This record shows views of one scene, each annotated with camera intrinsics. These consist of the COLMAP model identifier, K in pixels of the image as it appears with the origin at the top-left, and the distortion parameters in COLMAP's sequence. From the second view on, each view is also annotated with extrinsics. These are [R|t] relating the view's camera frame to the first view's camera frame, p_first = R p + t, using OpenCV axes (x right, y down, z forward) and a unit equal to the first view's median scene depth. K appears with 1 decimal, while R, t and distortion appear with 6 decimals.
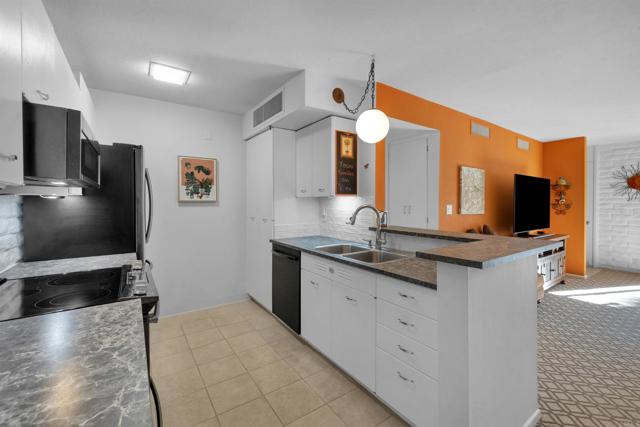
lens RADIAL K [[271.7, 0, 326.3], [0, 271.7, 202.5], [0, 0, 1]] dist [0.003581, 0.000137]
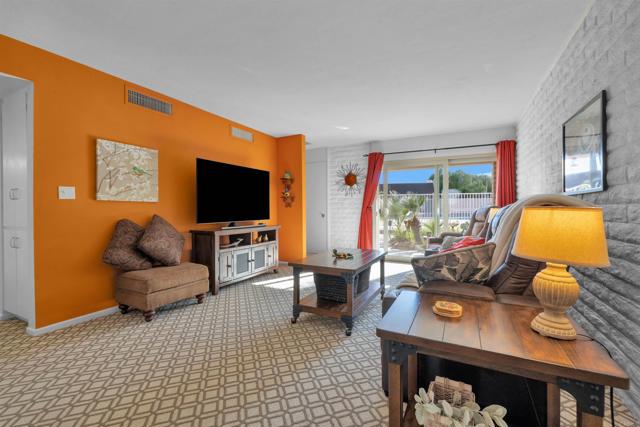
lens RADIAL K [[271.7, 0, 323.0], [0, 271.7, 209.1], [0, 0, 1]] dist [0.003581, 0.000137]
pose [[0.889908, -0.006213, 0.456097, 0.737900], [0.005753, 0.999981, 0.002398, 0.073829], [-0.456103, 0.000490, 0.889927, 0.005178]]
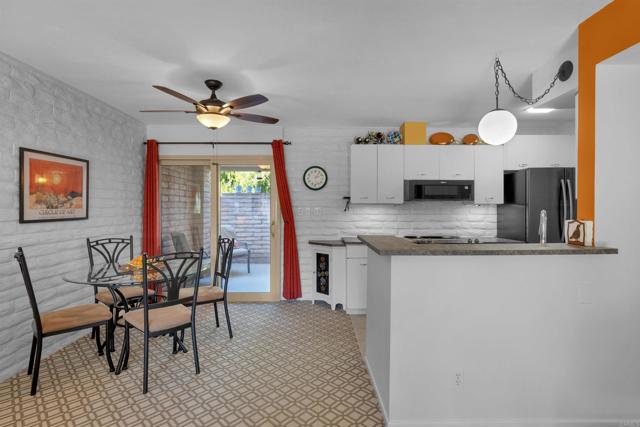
lens RADIAL K [[325.3, 0, 323.7], [0, 325.3, 210.7], [0, 0, 1]] dist [-0.008713, 0.002223]
pose [[-0.551186, 0.006812, -0.834355, 0.921452], [0.000180, 0.999968, 0.008045, 0.001551], [0.834382, 0.004284, -0.551169, 0.709625]]
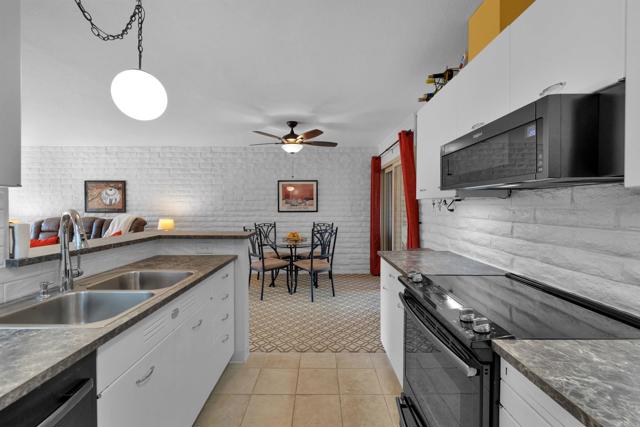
lens RADIAL K [[271.7, 0, 319.6], [0, 271.7, 209.8], [0, 0, 1]] dist [0.003581, 0.000137]
pose [[-0.823995, -0.010415, 0.566502, -0.389457], [-0.003166, 0.999900, 0.013778, 0.002291], [-0.566589, 0.009559, -0.823945, 0.831336]]
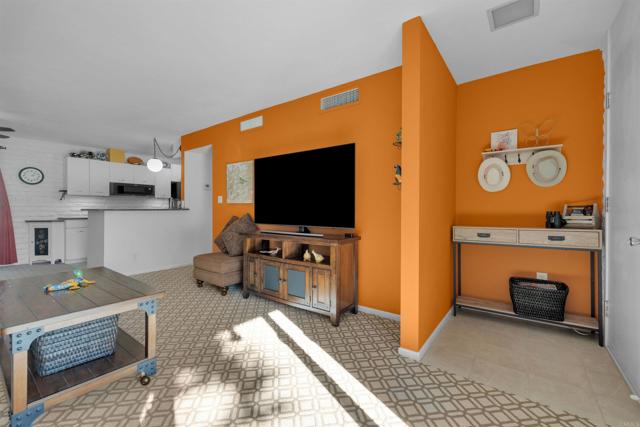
lens RADIAL K [[271.7, 0, 320.4], [0, 271.7, 212.6], [0, 0, 1]] dist [0.003581, 0.000137]
pose [[0.307025, 0.009130, -0.951658, 1.843035], [-0.000081, 0.999954, 0.009567, 0.076045], [0.951701, -0.002860, 0.307012, 1.047513]]
